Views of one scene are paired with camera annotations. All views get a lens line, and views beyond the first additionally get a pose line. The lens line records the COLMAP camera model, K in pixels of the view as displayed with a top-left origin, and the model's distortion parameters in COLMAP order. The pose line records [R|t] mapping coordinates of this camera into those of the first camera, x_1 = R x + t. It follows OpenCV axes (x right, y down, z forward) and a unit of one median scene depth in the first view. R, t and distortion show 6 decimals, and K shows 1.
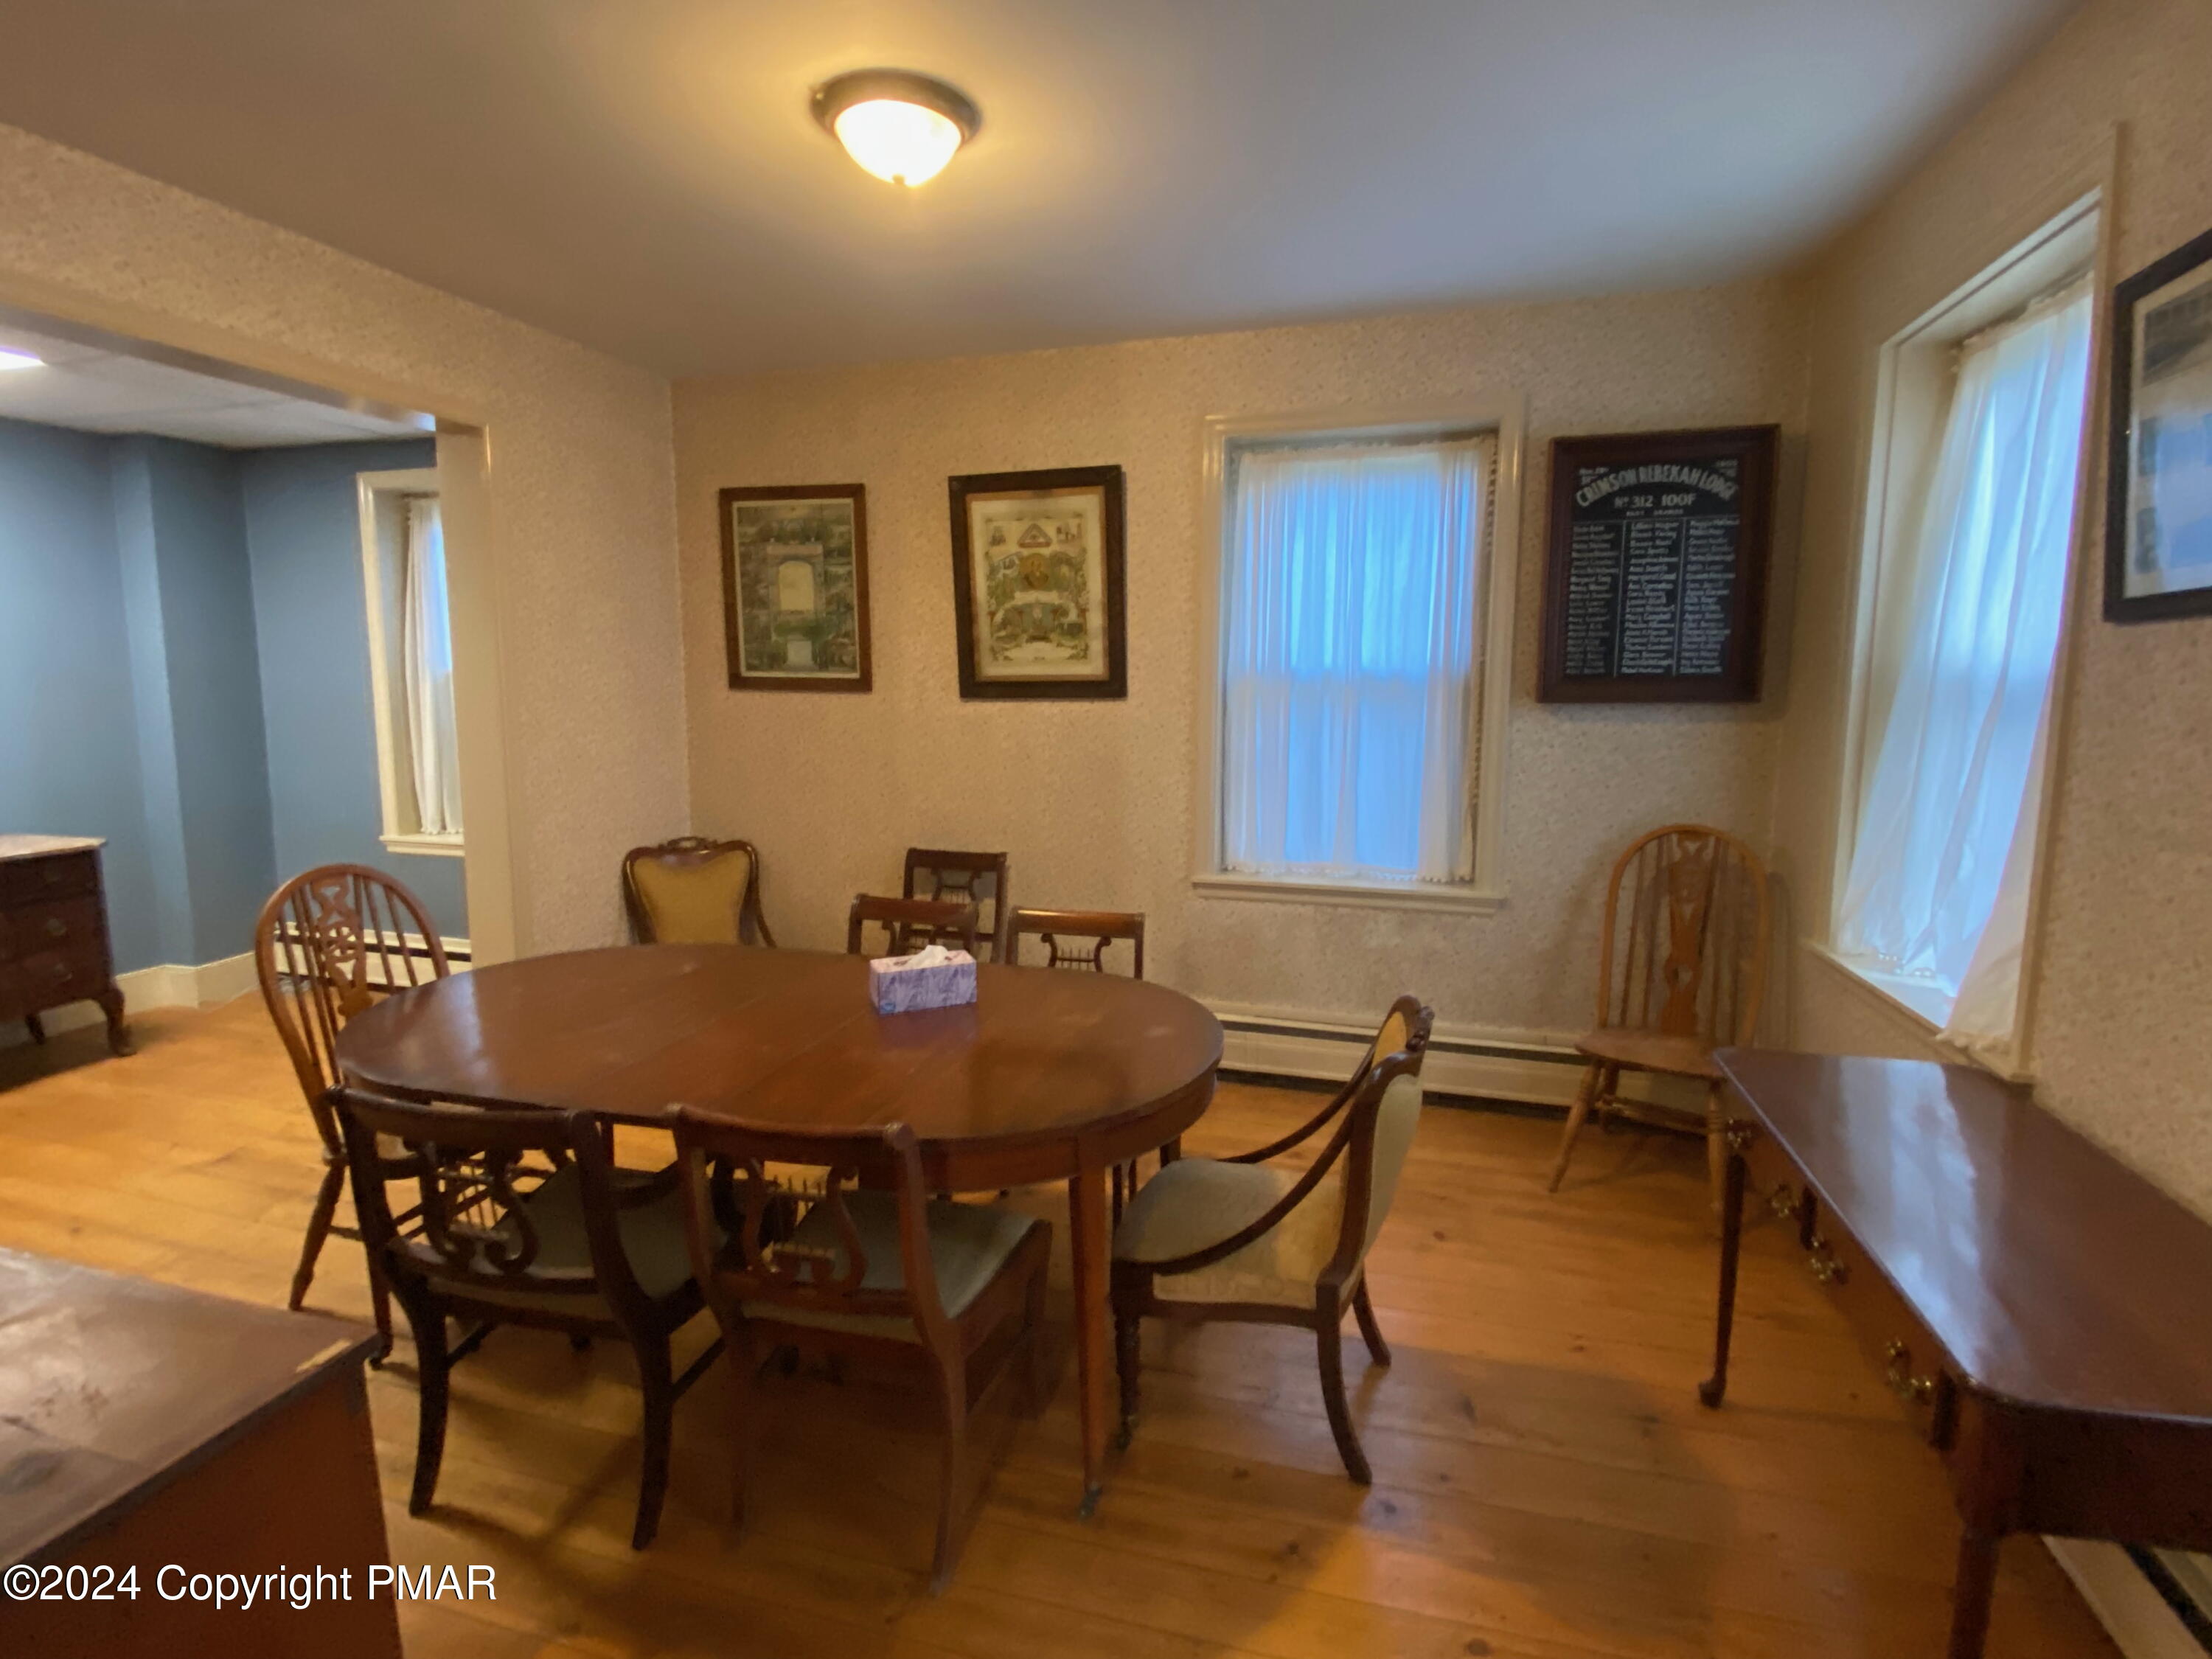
lens RADIAL K [[1056.3, 0, 1110.9], [0, 1056.3, 807.9], [0, 0, 1]] dist [0.037749, -0.025388]
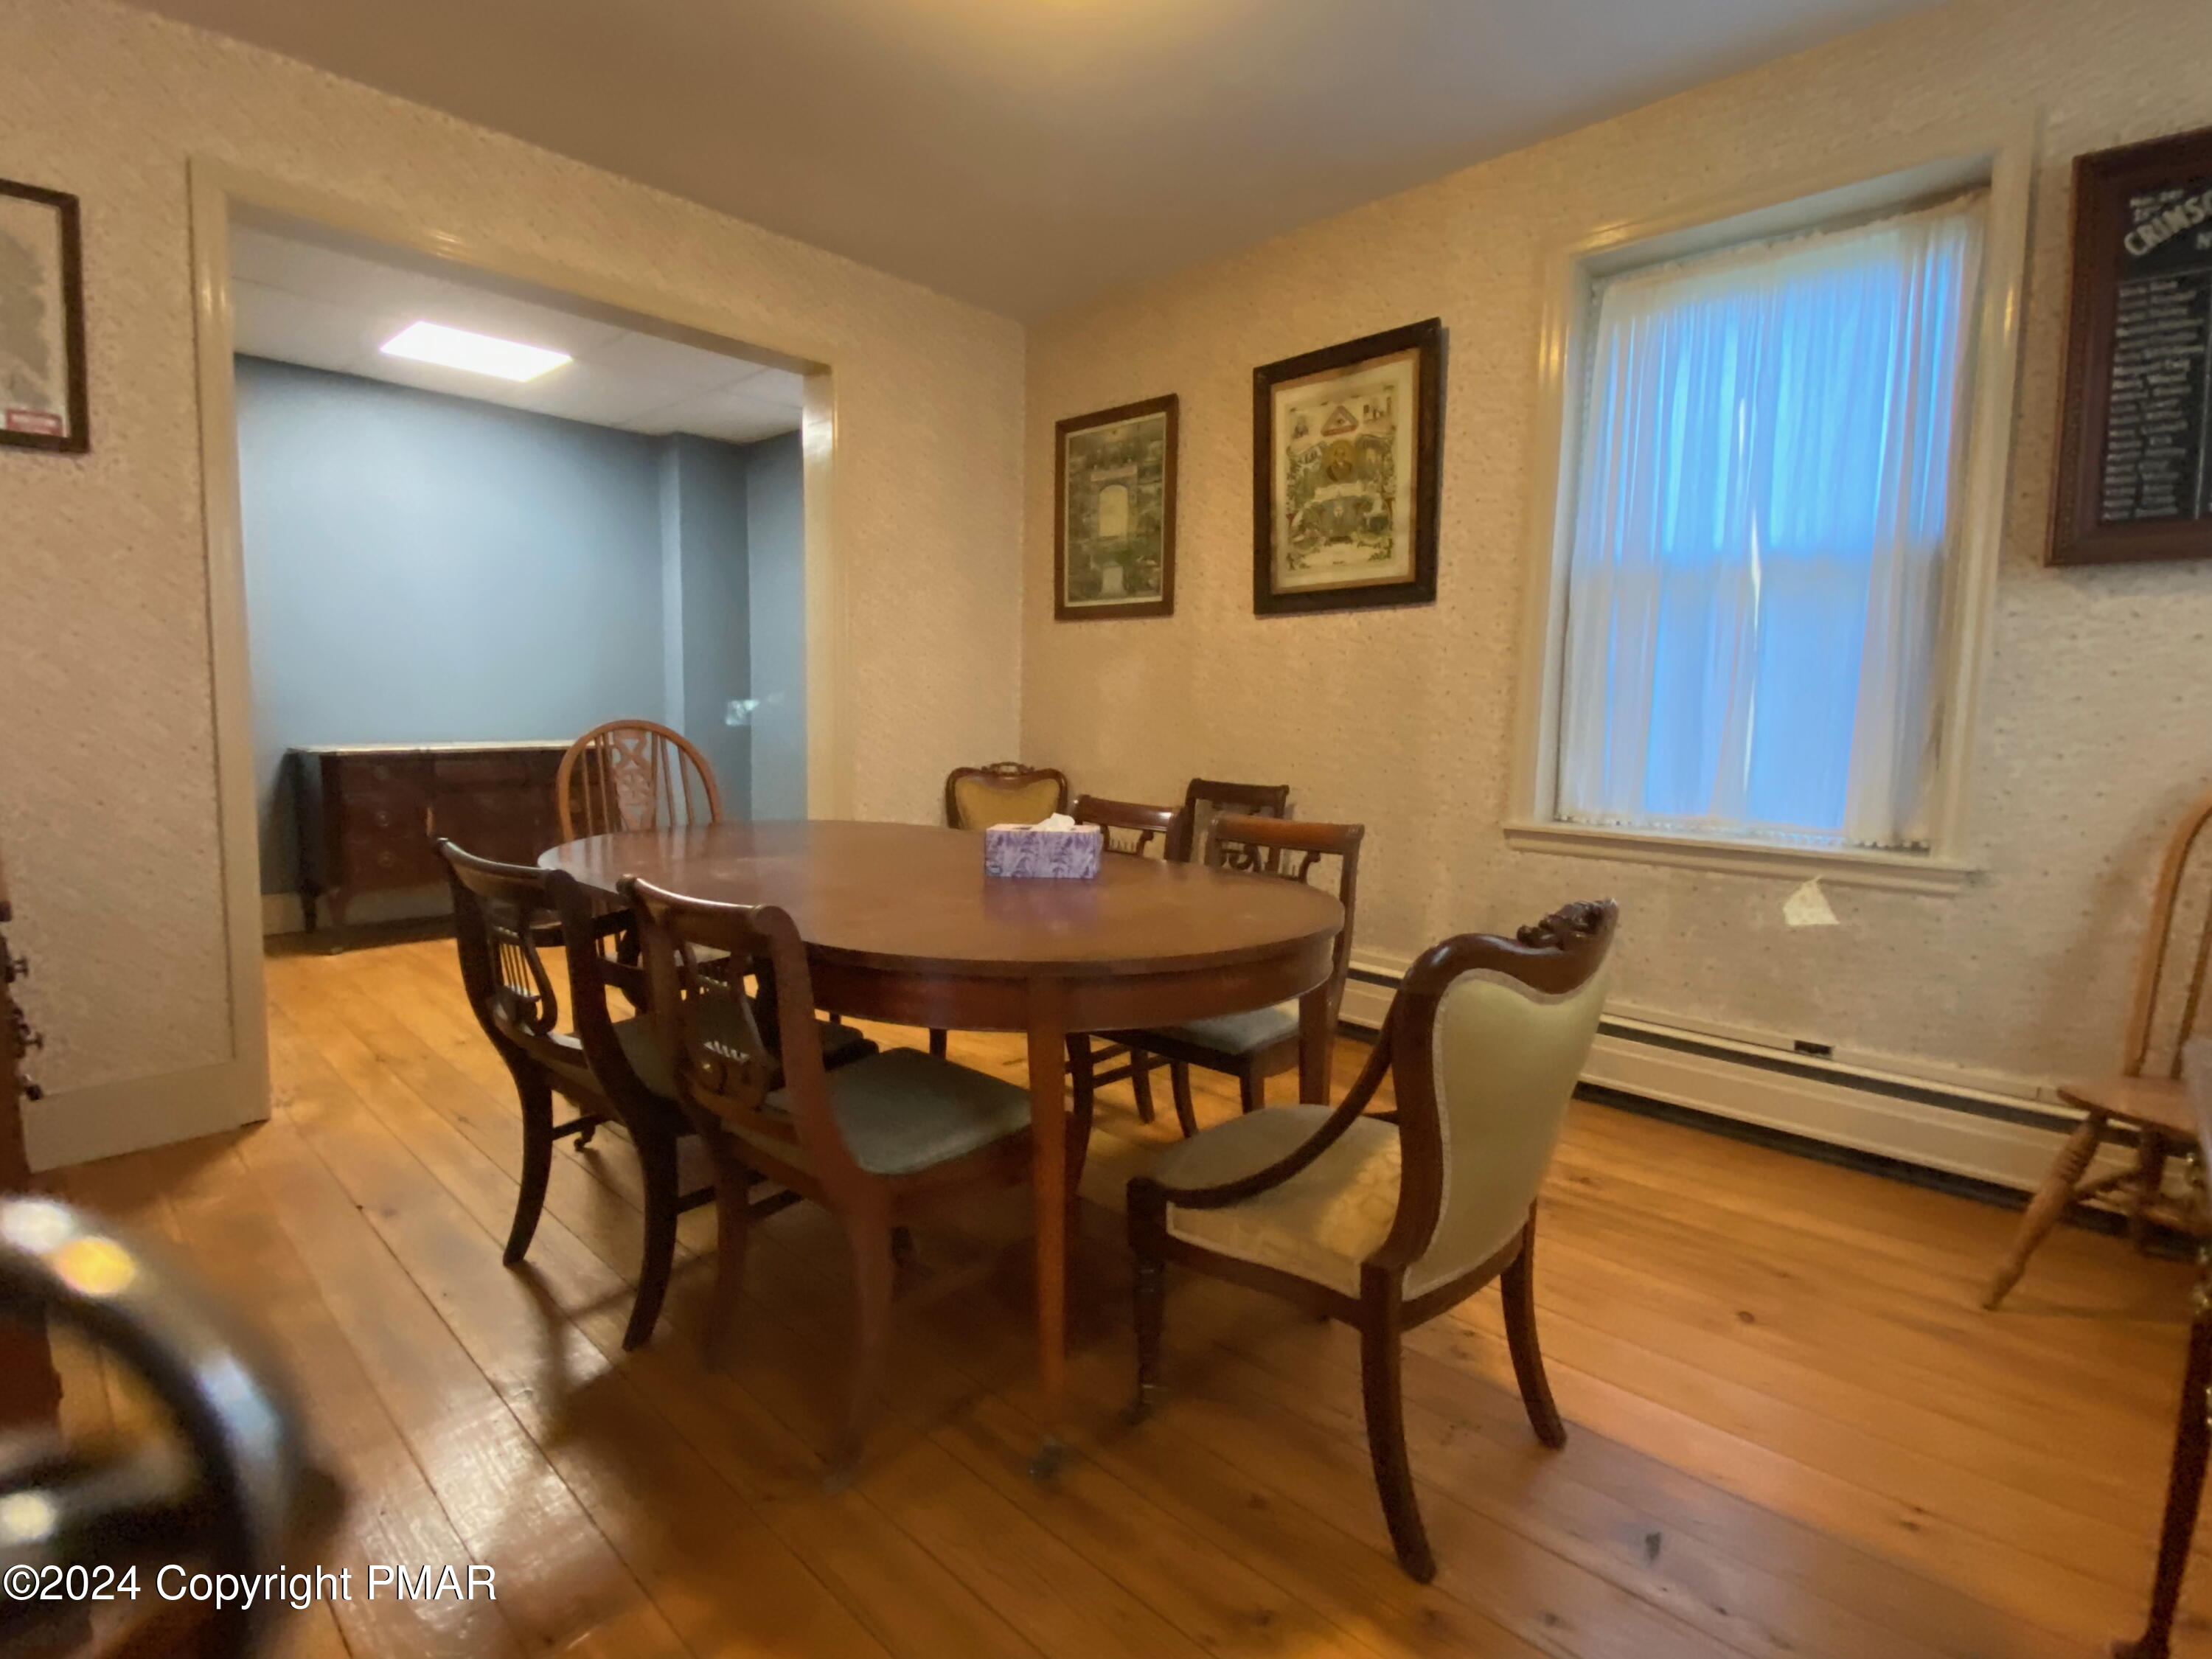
lens RADIAL K [[1047.5, 0, 1107.1], [0, 1047.5, 818.6], [0, 0, 1]] dist [0.019950, -0.023607]
pose [[0.888207, 0.061019, -0.455374, 0.171523], [-0.072206, 0.997364, -0.007193, 0.089814], [0.453735, 0.039270, 0.890271, 0.156604]]
